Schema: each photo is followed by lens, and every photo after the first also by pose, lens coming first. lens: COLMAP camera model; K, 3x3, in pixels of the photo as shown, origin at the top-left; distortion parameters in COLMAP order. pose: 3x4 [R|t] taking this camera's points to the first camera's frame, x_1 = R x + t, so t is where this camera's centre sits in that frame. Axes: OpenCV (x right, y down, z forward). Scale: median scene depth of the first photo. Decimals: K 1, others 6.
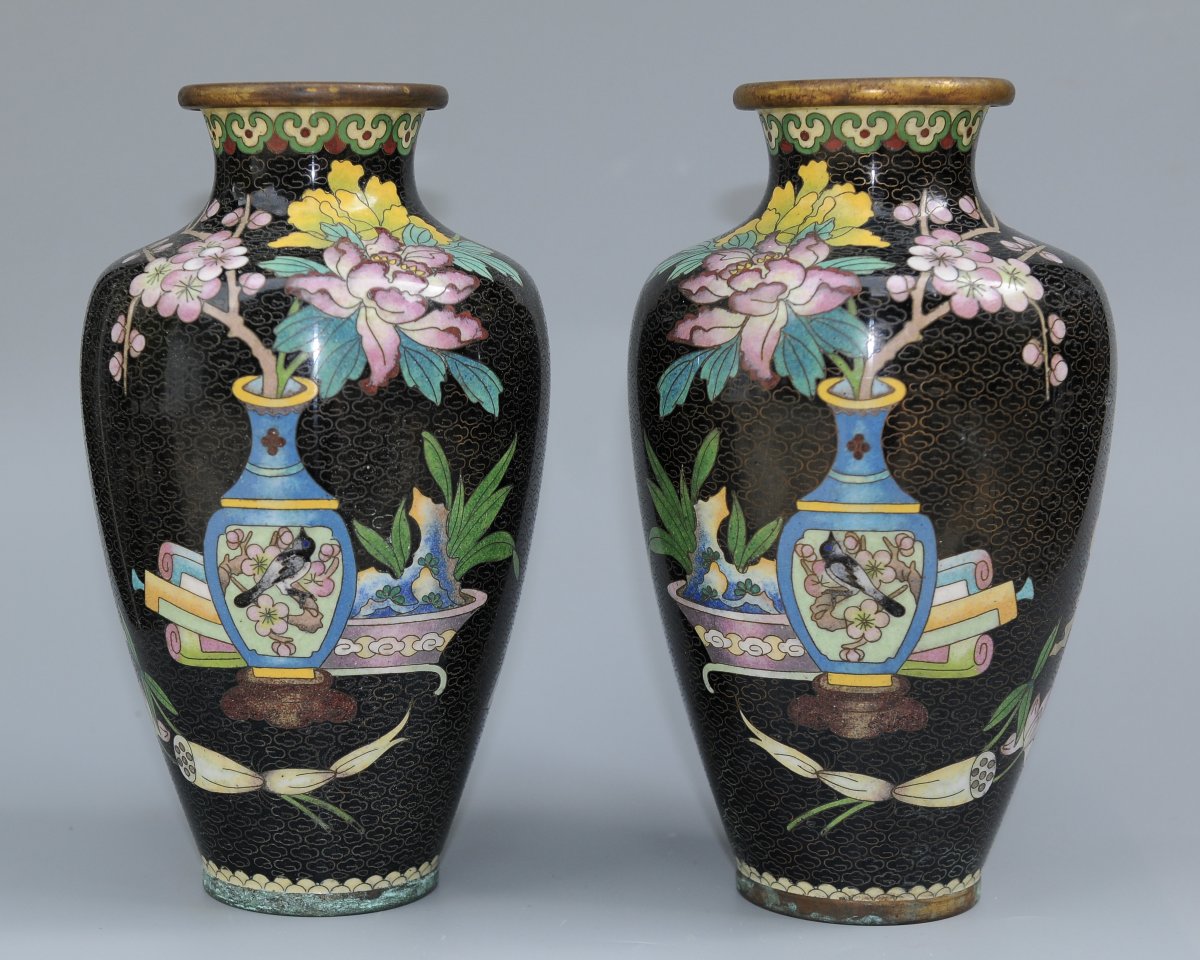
lens RADIAL K [[2585.5, 0, 433.2], [0, 2585.5, 557.6], [0, 0, 1]] dist [-0.024205, -0.218382]
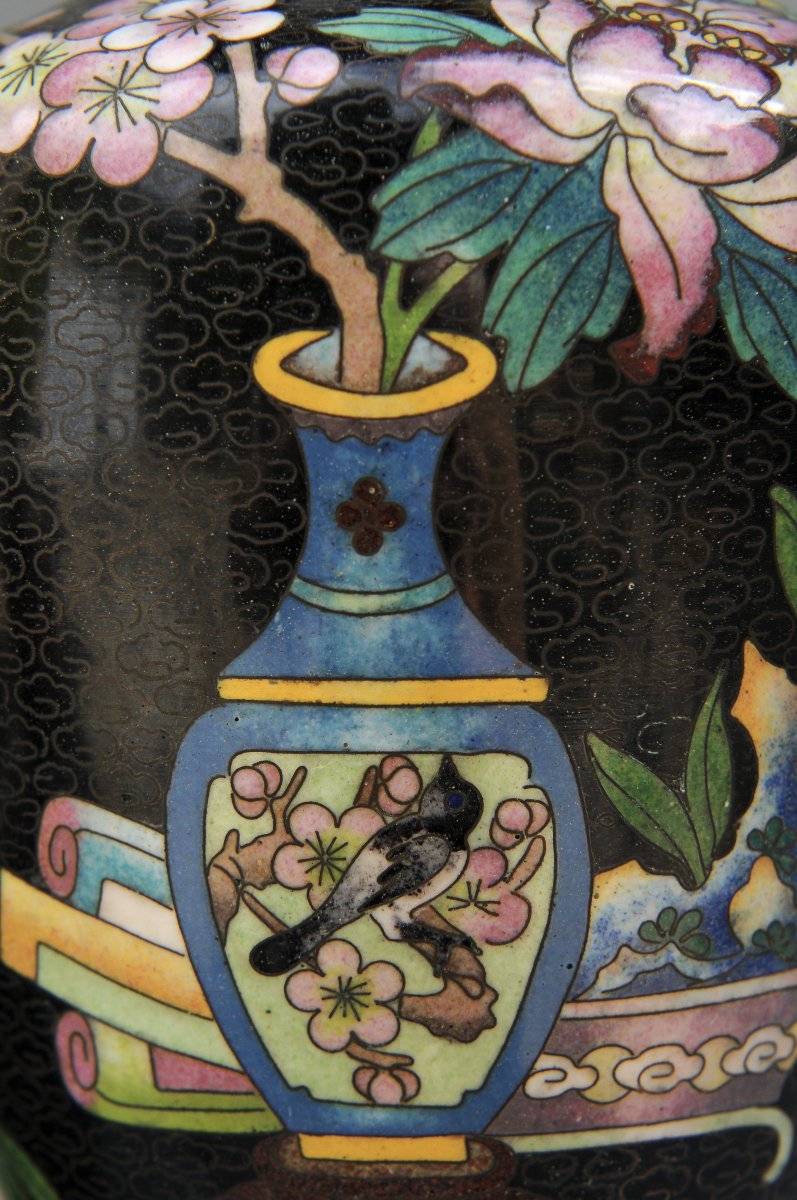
lens RADIAL K [[2714.3, 0, 392.7], [0, 2714.3, 614.8], [0, 0, 1]] dist [0.081466, 0.139924]
pose [[0.998437, -0.011353, 0.054717, -0.077800], [0.013362, 0.999245, -0.036474, -0.017355], [-0.054262, 0.037148, 0.997835, 0.617193]]
